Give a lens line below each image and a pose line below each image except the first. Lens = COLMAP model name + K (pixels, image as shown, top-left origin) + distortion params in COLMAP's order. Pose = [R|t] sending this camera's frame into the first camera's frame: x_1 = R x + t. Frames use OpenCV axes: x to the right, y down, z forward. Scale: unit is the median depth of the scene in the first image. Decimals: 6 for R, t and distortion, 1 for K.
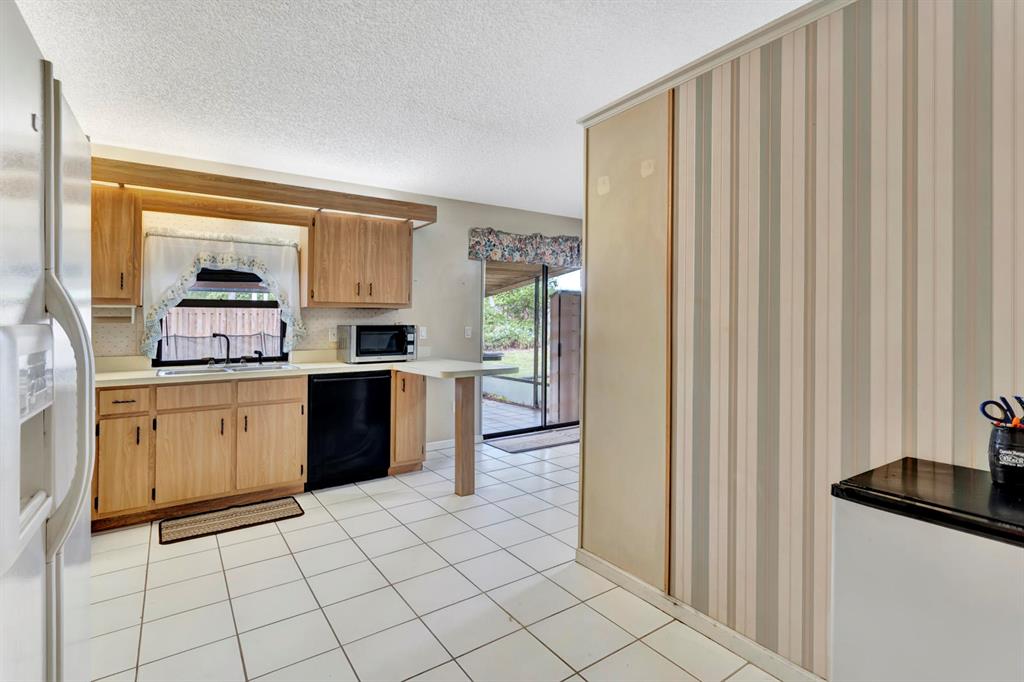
lens RADIAL K [[509.7, 0, 544.0], [0, 509.7, 318.2], [0, 0, 1]] dist [-0.004356, -0.000756]
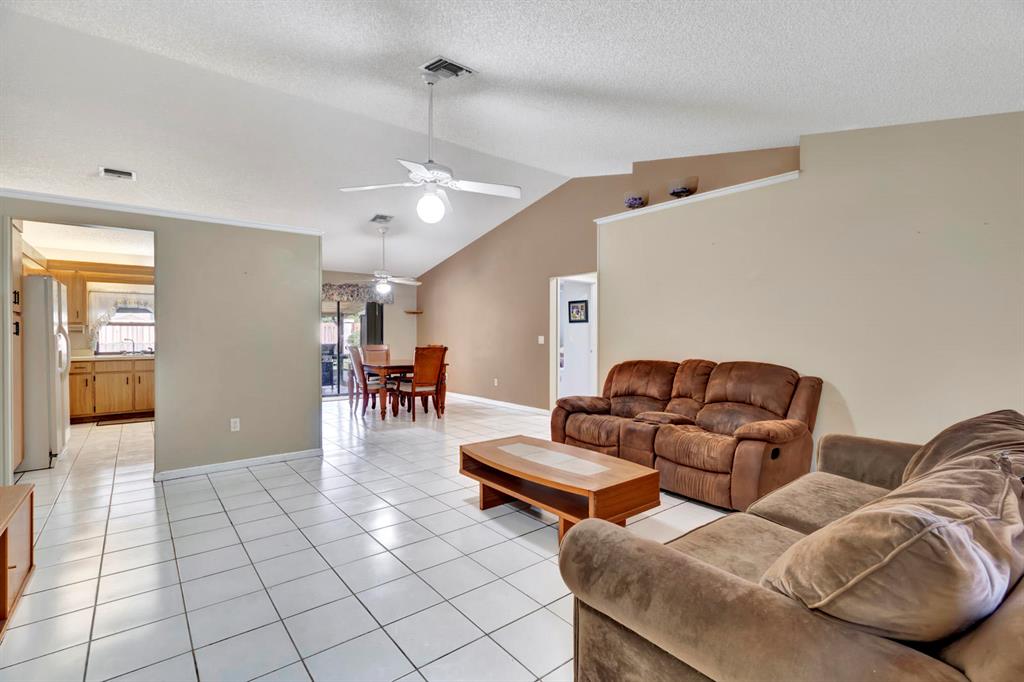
lens RADIAL K [[479.0, 0, 534.2], [0, 479.0, 344.3], [0, 0, 1]] dist [-0.013705, 0.002473]
pose [[0.997153, -0.005872, 0.075171, 0.941532], [0.004464, 0.999812, 0.018889, 0.025729], [-0.075268, -0.018500, 0.996992, -1.143614]]
